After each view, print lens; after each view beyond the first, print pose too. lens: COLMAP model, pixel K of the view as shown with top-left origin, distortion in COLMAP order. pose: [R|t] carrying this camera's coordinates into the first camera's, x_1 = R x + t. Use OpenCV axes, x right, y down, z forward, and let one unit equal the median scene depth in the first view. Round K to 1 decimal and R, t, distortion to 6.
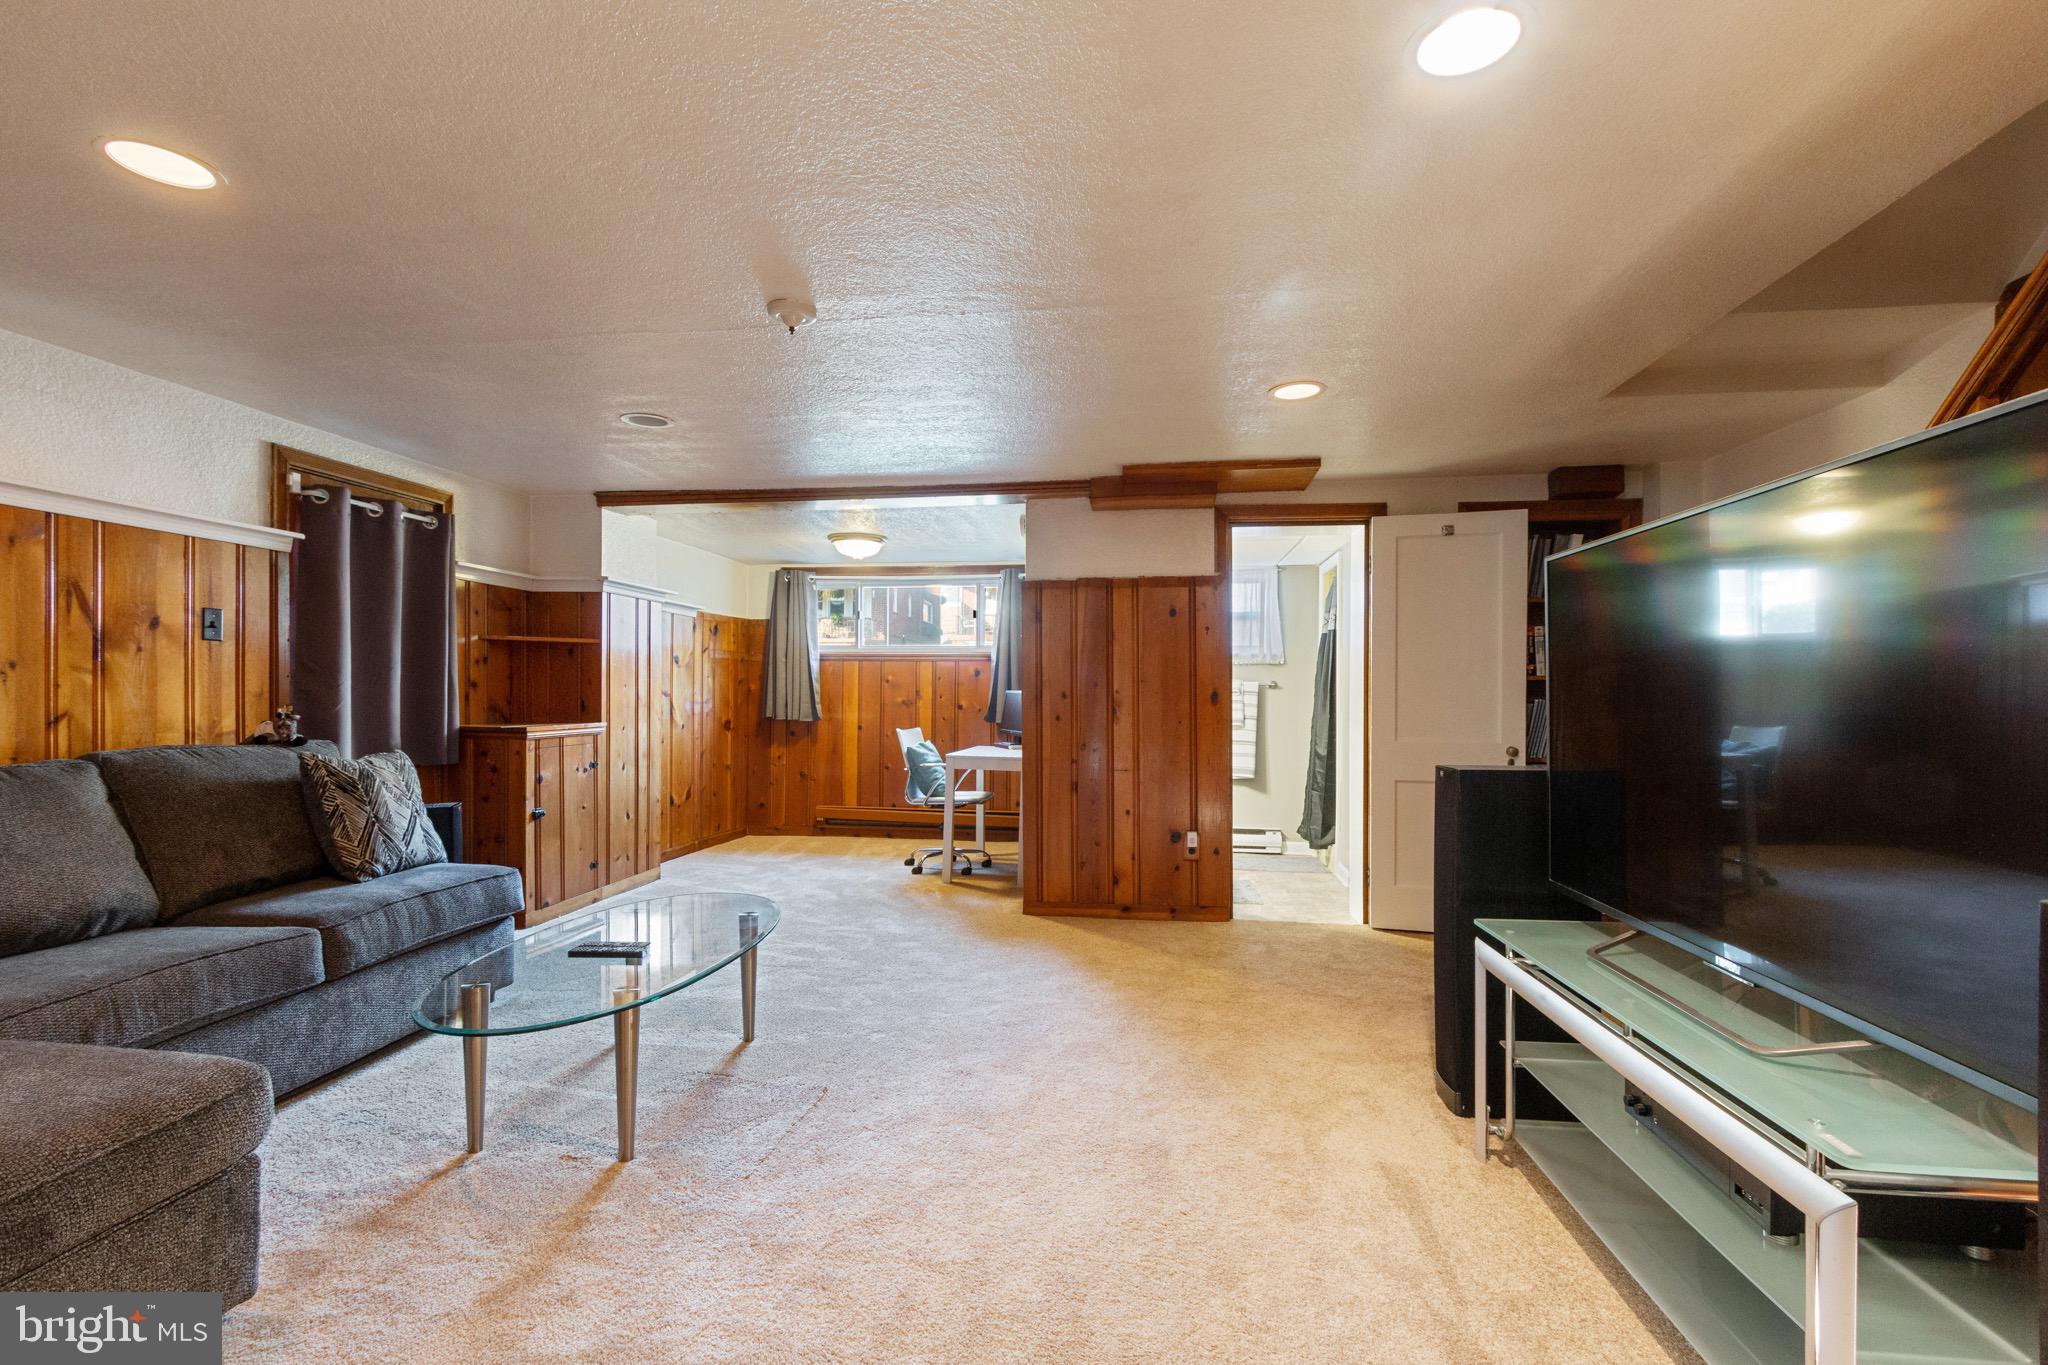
lens RADIAL K [[938.0, 0, 1024.0], [0, 938.0, 682.5], [0, 0, 1]] dist [-0.000351, -0.000240]
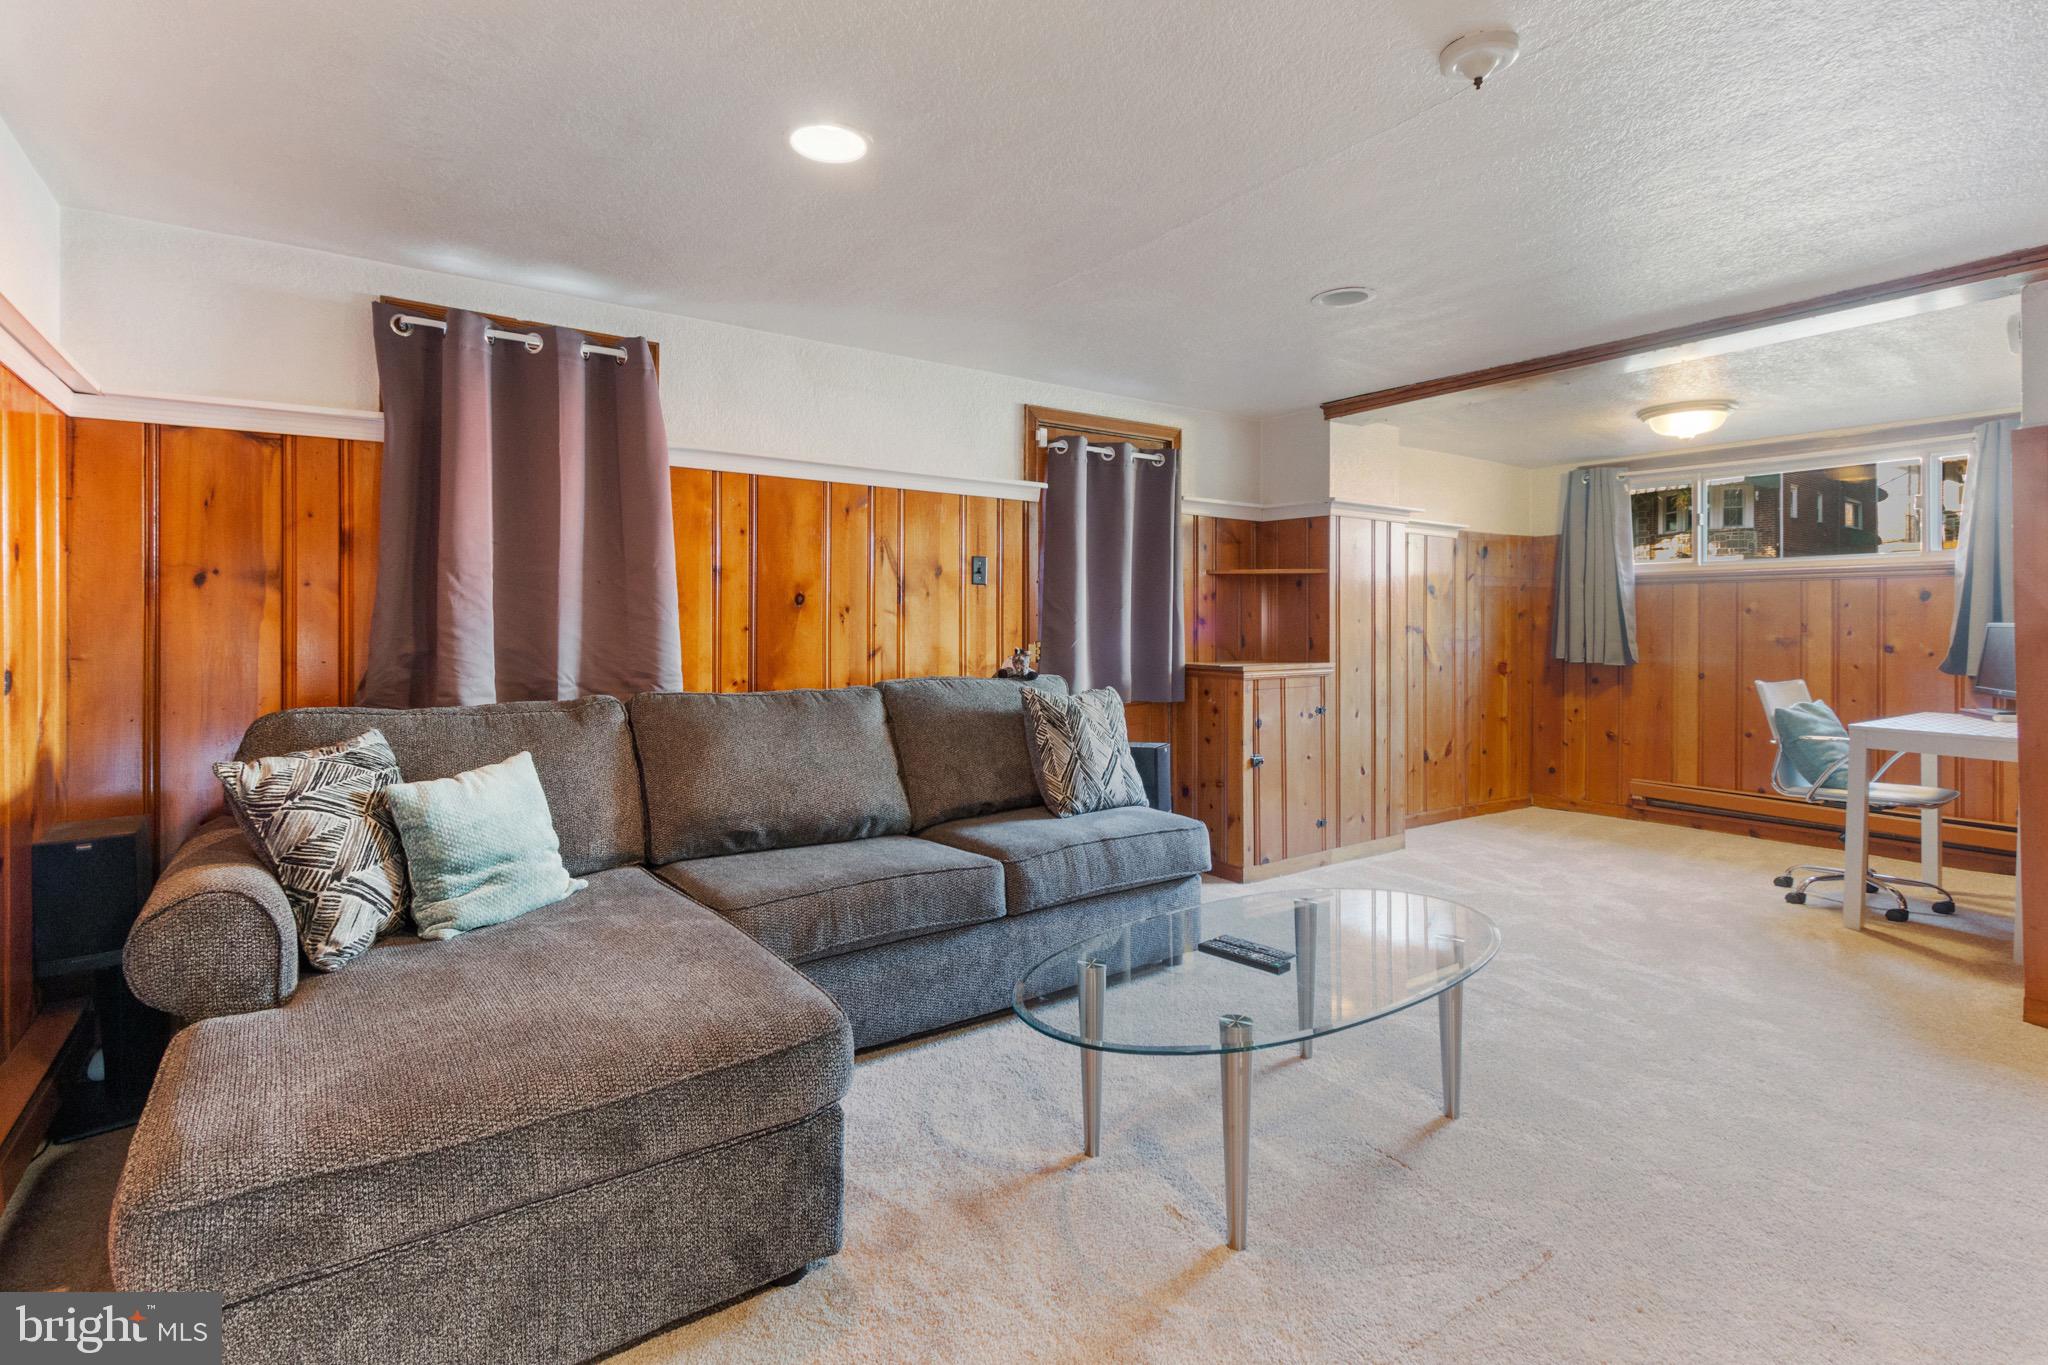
lens RADIAL K [[955.2, 0, 1020.6], [0, 955.2, 619.4], [0, 0, 1]] dist [0.000759, -0.001617]
pose [[0.676724, -0.011032, -0.736154, 0.018532], [0.012397, 0.999917, -0.003588, 0.001852], [0.736132, -0.006698, 0.676805, 0.209714]]
